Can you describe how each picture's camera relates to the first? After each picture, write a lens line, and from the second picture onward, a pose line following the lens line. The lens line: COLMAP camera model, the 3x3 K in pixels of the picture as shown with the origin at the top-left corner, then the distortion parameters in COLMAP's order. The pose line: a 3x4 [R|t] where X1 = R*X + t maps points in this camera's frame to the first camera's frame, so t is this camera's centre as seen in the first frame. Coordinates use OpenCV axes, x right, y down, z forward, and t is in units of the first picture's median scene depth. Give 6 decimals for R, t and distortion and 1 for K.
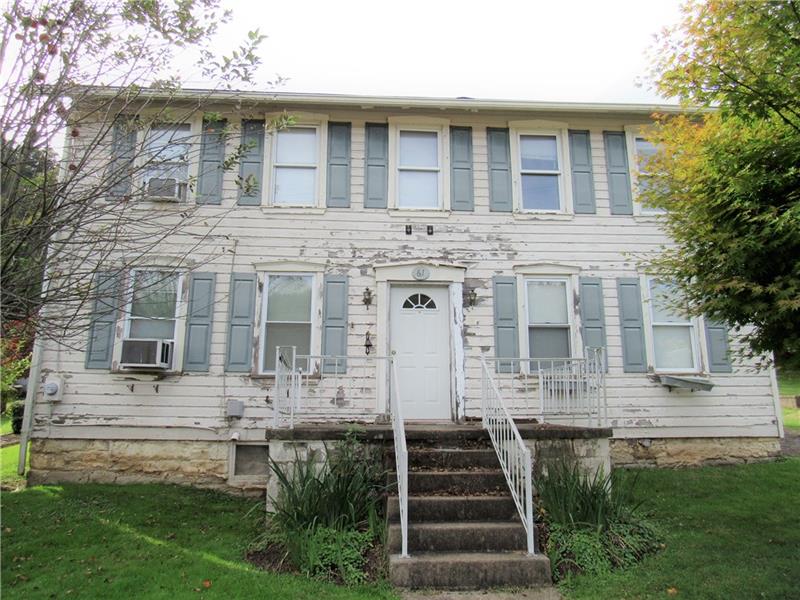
lens RADIAL K [[569.0, 0, 398.5], [0, 569.0, 294.0], [0, 0, 1]] dist [-0.036429, 0.008680]
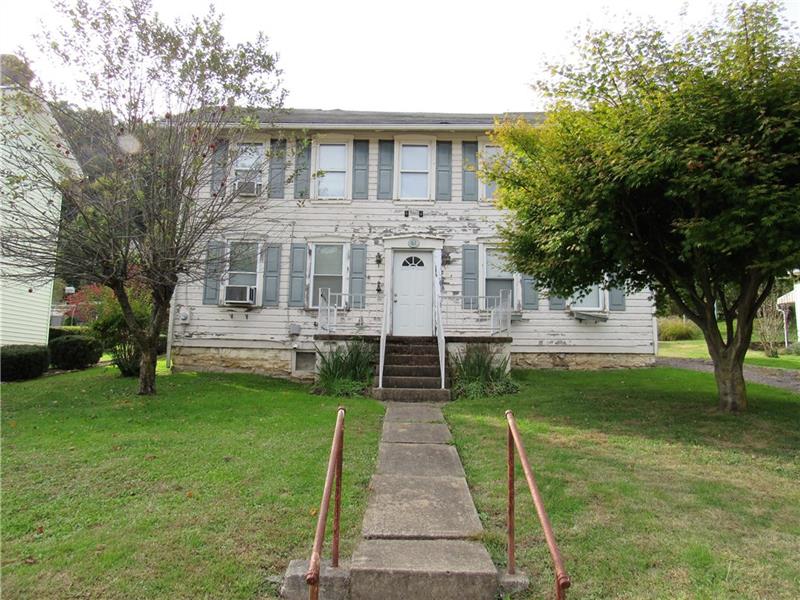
lens RADIAL K [[569.0, 0, 394.2], [0, 569.0, 300.8], [0, 0, 1]] dist [-0.036429, 0.008680]
pose [[0.995772, 0.006509, -0.091629, 0.128523], [0.001593, 0.996113, 0.088068, -0.017165], [0.091846, -0.087842, 0.991891, -0.528006]]
